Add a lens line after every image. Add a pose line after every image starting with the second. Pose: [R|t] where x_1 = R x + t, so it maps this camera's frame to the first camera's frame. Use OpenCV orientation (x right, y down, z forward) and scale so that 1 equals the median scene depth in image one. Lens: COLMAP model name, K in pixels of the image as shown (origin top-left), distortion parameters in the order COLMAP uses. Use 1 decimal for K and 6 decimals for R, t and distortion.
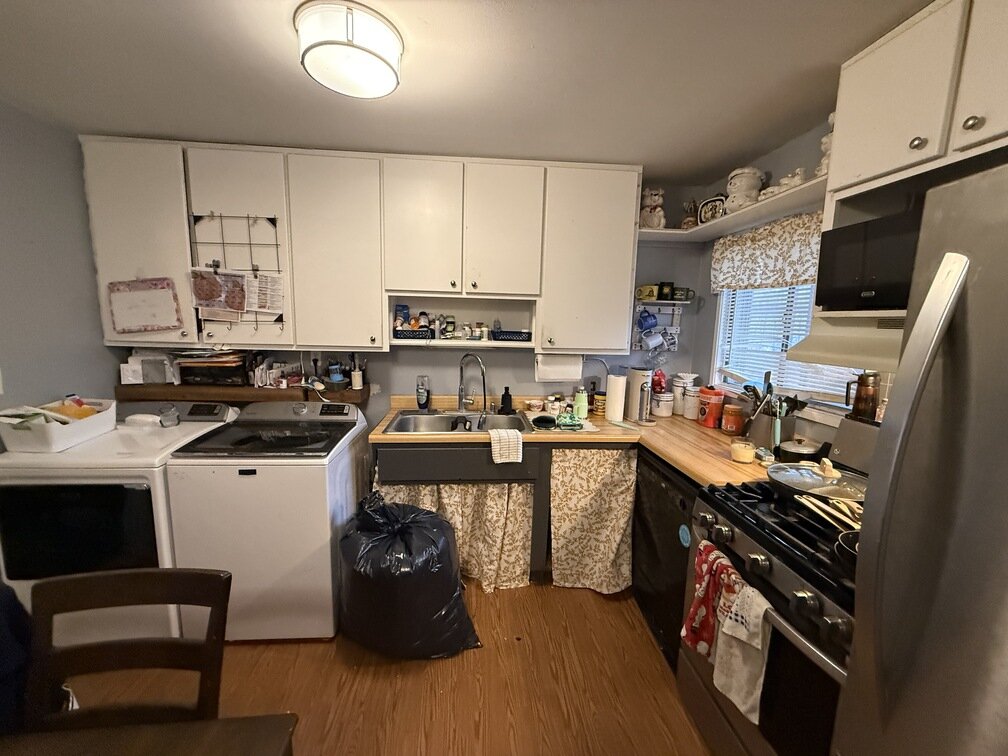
lens RADIAL K [[398.2, 0, 500.3], [0, 398.2, 377.9], [0, 0, 1]] dist [-0.001897, 0.000141]
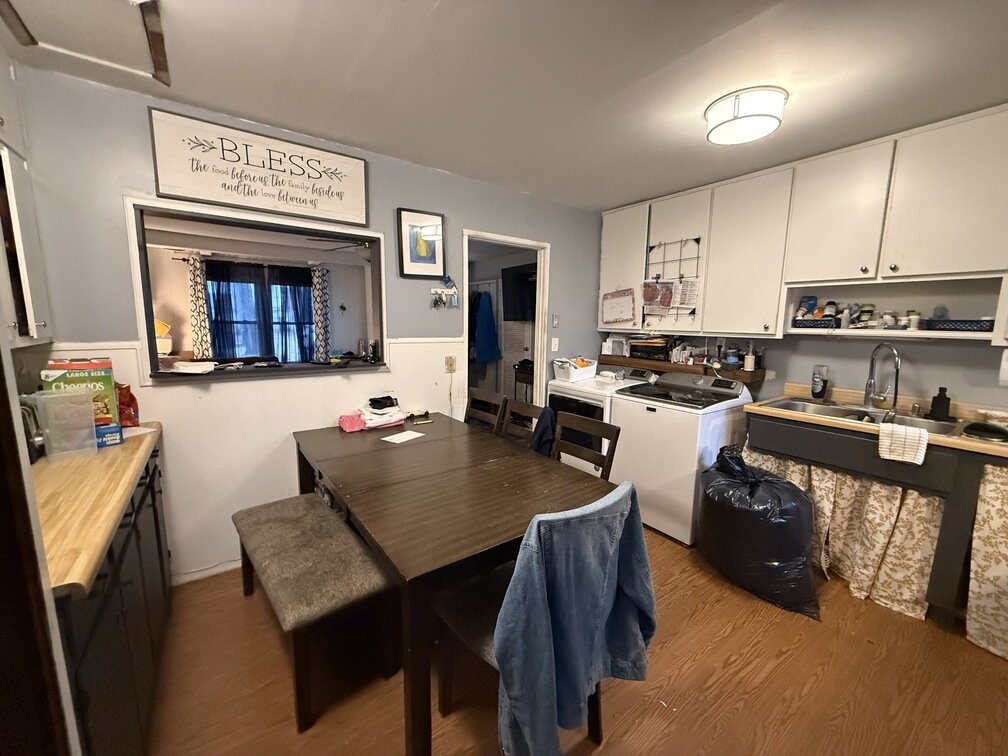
lens RADIAL K [[398.2, 0, 502.4], [0, 398.2, 377.6], [0, 0, 1]] dist [-0.001897, 0.000141]
pose [[0.512588, 0.103867, -0.852329, 0.289623], [-0.122216, 0.991375, 0.047311, 0.087945], [0.849892, 0.079917, 0.520861, -0.236844]]
